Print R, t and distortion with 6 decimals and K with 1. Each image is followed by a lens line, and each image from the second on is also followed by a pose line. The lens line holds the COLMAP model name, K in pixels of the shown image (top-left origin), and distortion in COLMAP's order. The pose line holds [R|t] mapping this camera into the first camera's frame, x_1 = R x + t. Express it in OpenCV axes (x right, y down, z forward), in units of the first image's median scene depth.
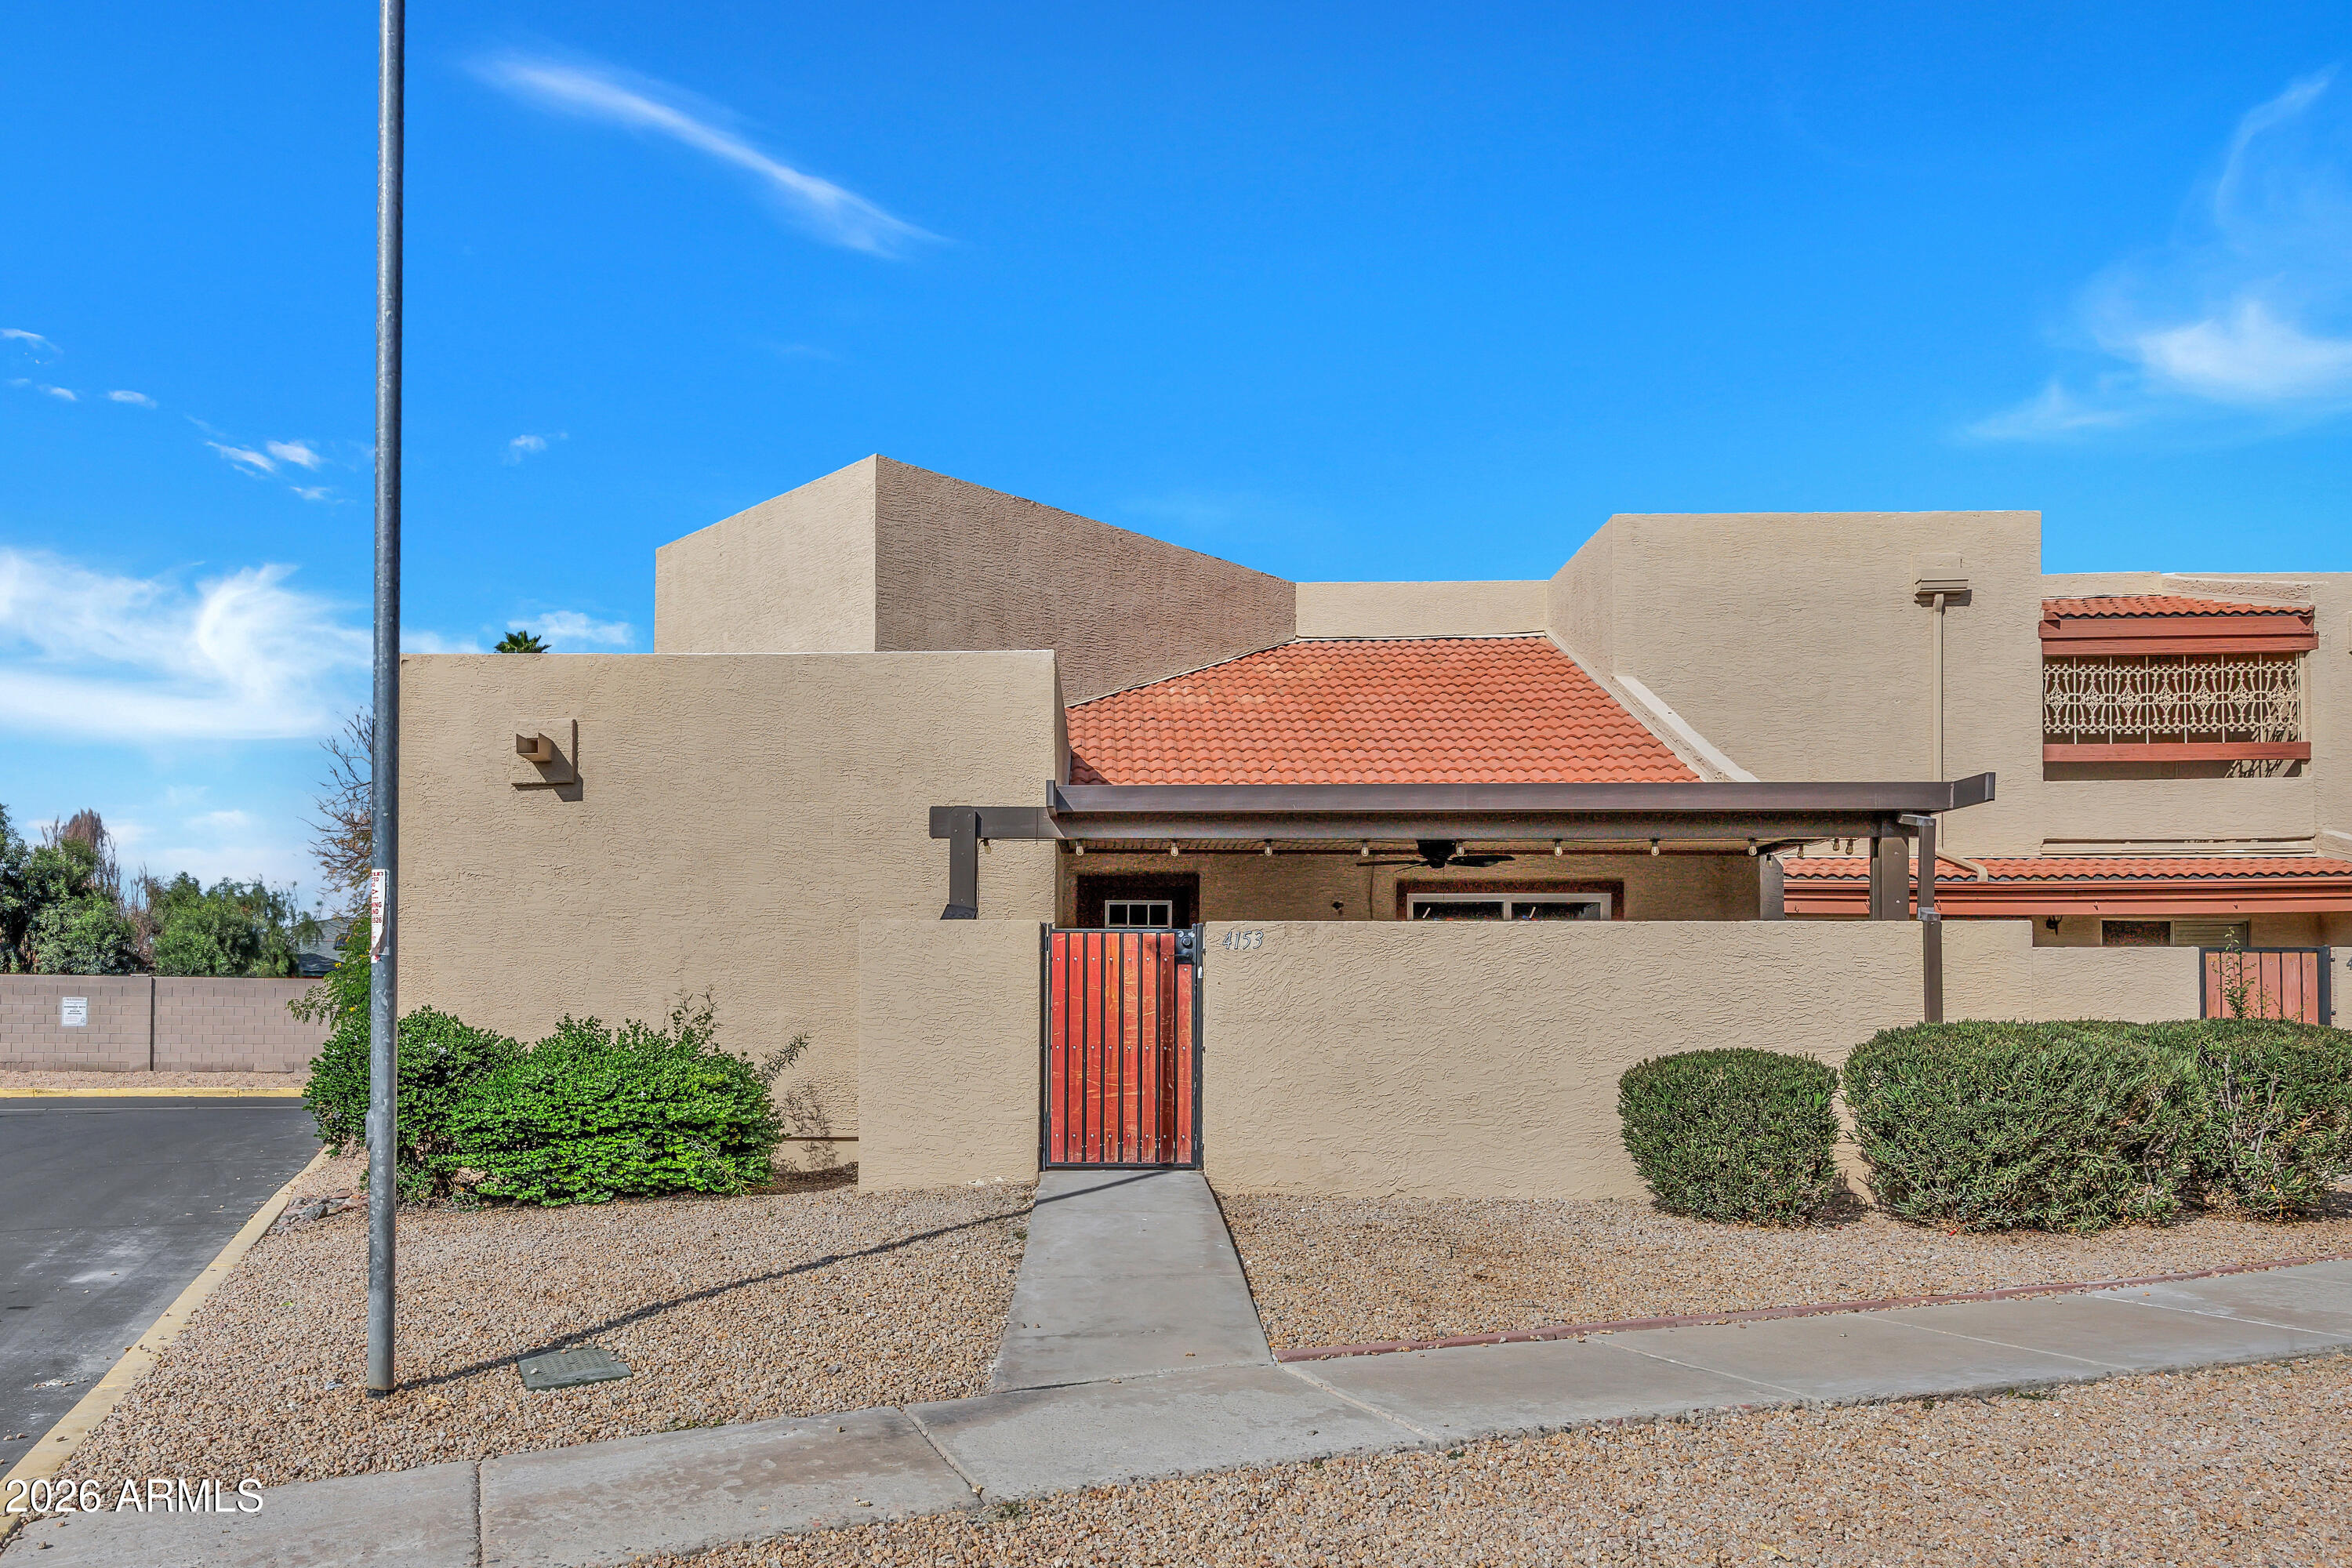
lens RADIAL K [[1637.5, 0, 1176.0], [0, 1637.5, 784.0], [0, 0, 1]] dist [0.000466, 0.002142]
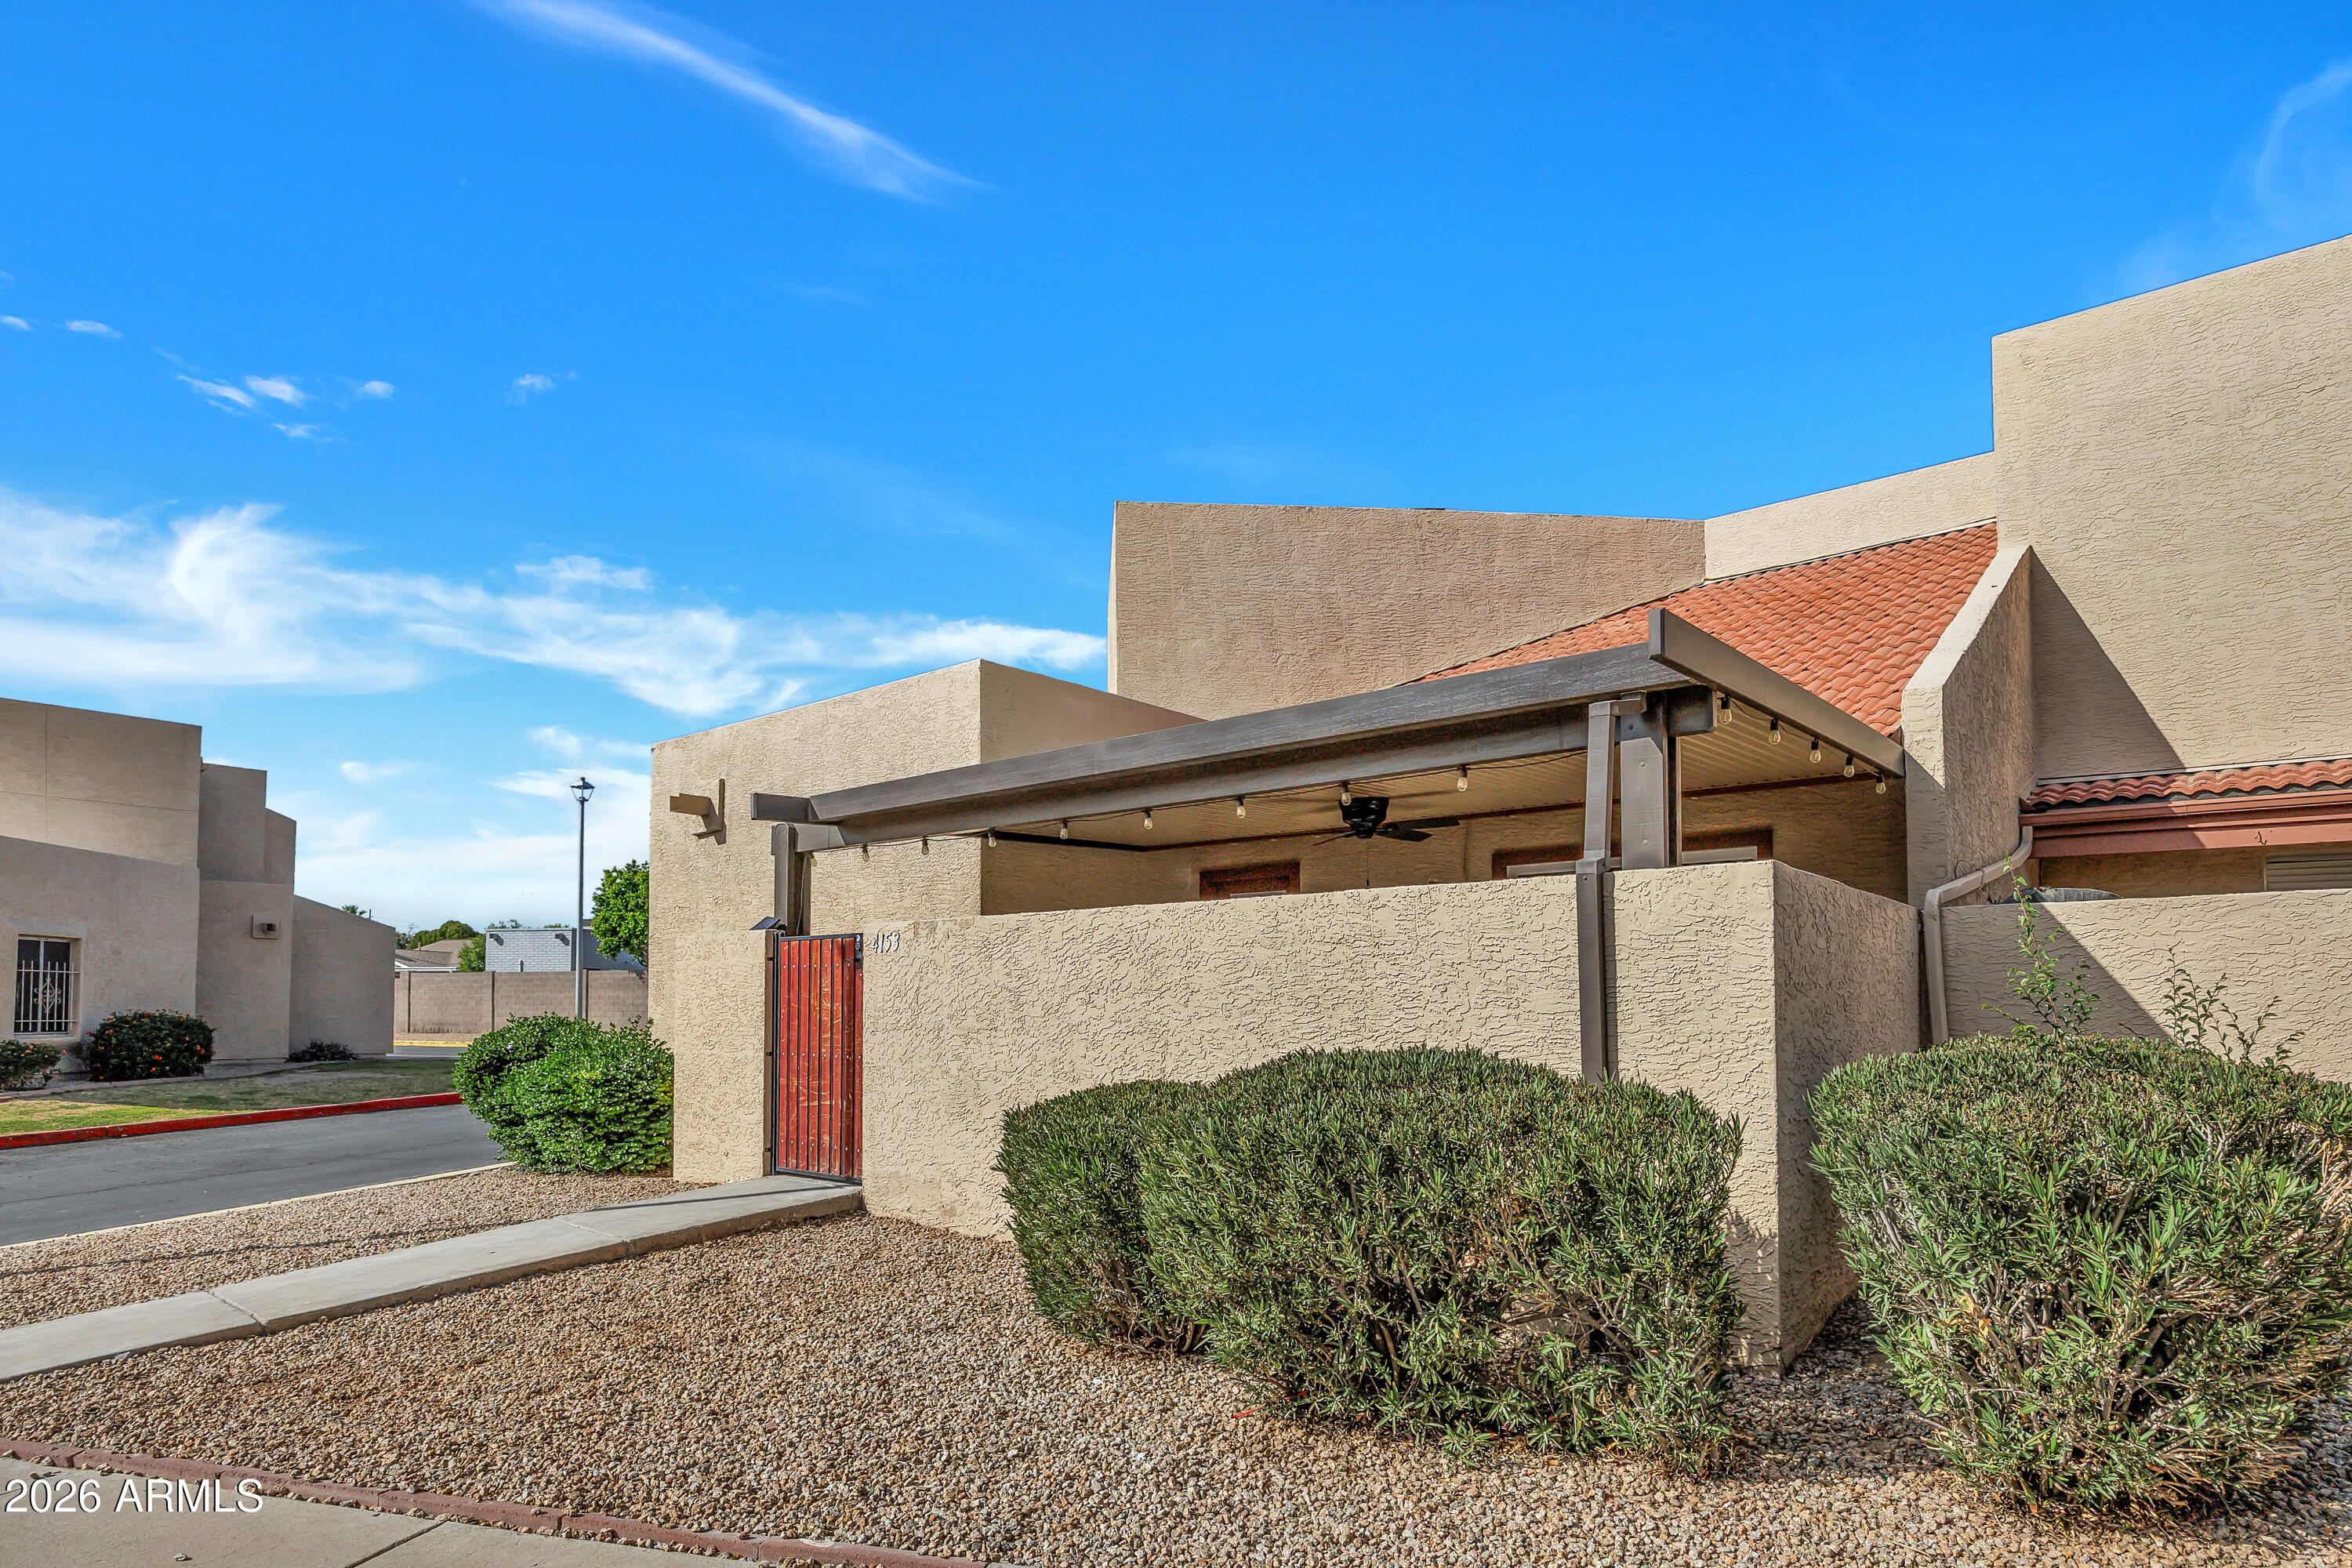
lens RADIAL K [[1332.2, 0, 1177.0], [0, 1332.2, 819.3], [0, 0, 1]] dist [-0.002241, -0.000666]
pose [[0.767242, -0.092752, -0.634615, 0.557898], [0.102185, 0.994526, -0.021814, 0.050356], [0.633164, -0.048111, 0.772521, 0.446865]]
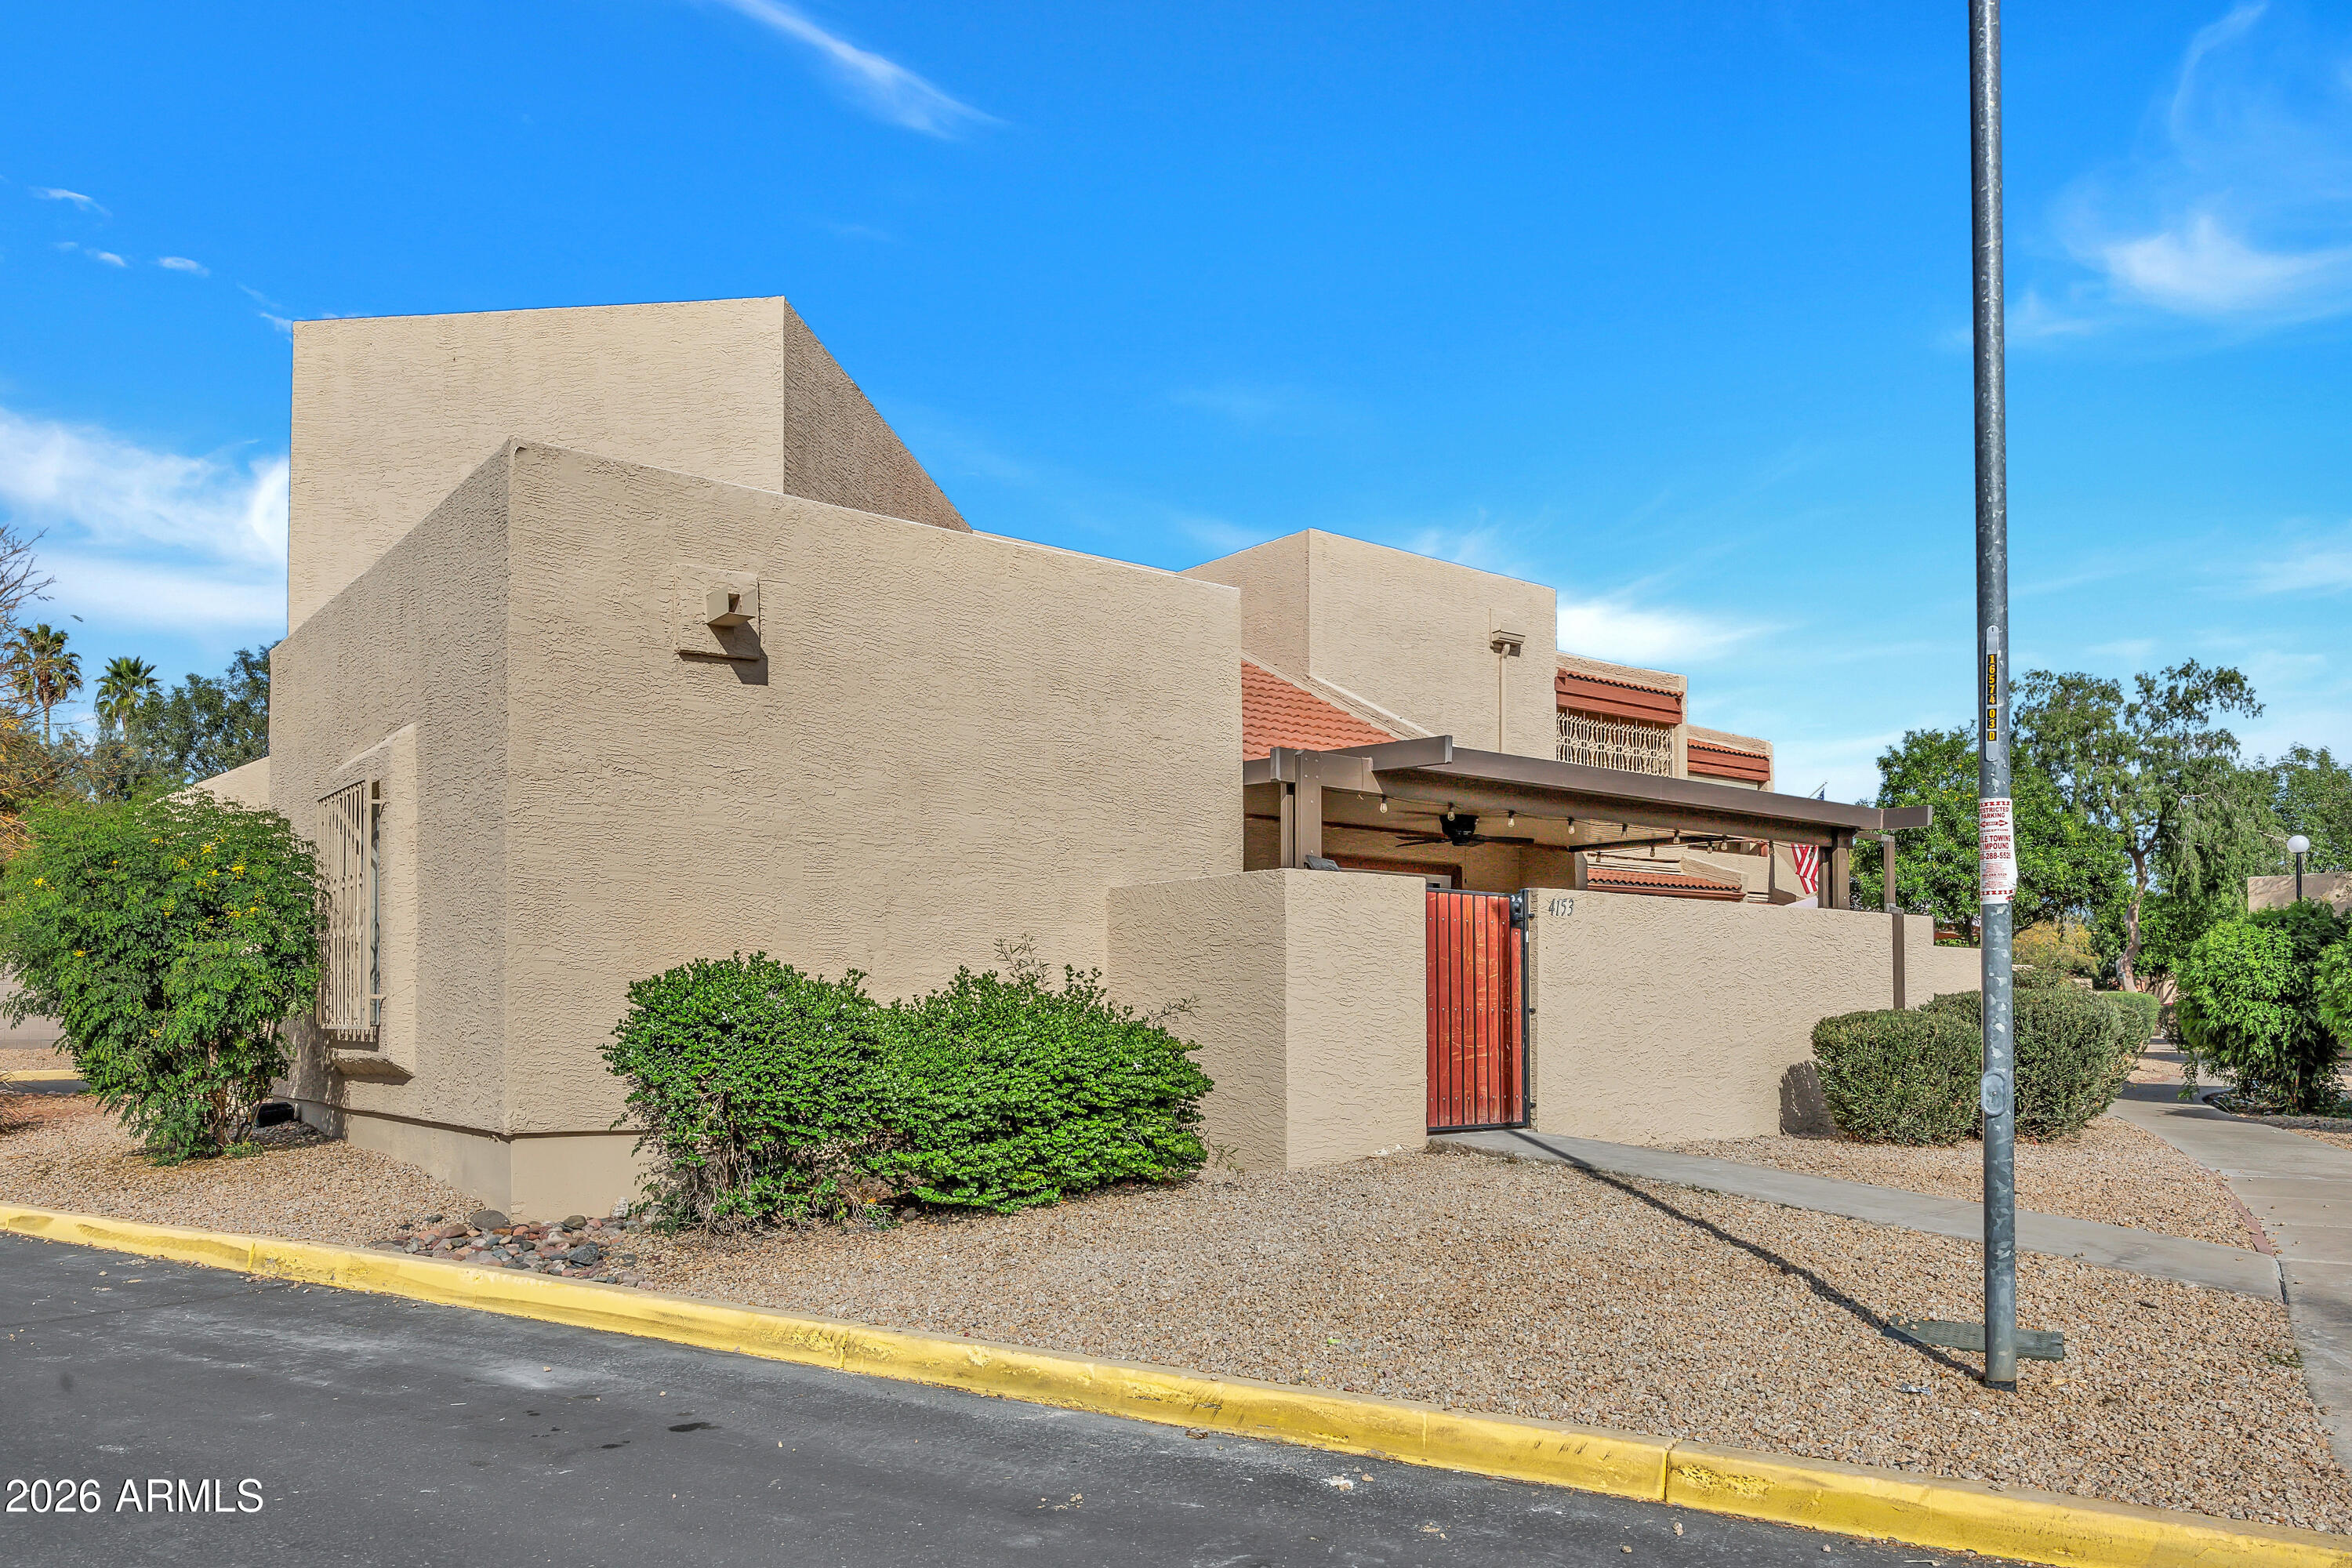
lens RADIAL K [[1623.5, 0, 1176.0], [0, 1623.5, 784.0], [0, 0, 1]] dist [0.025522, -0.000077]
pose [[0.771794, 0.087922, 0.629764, -0.691048], [-0.095910, 0.995160, -0.021395, 0.053851], [-0.628597, -0.043889, 0.776492, 0.300483]]
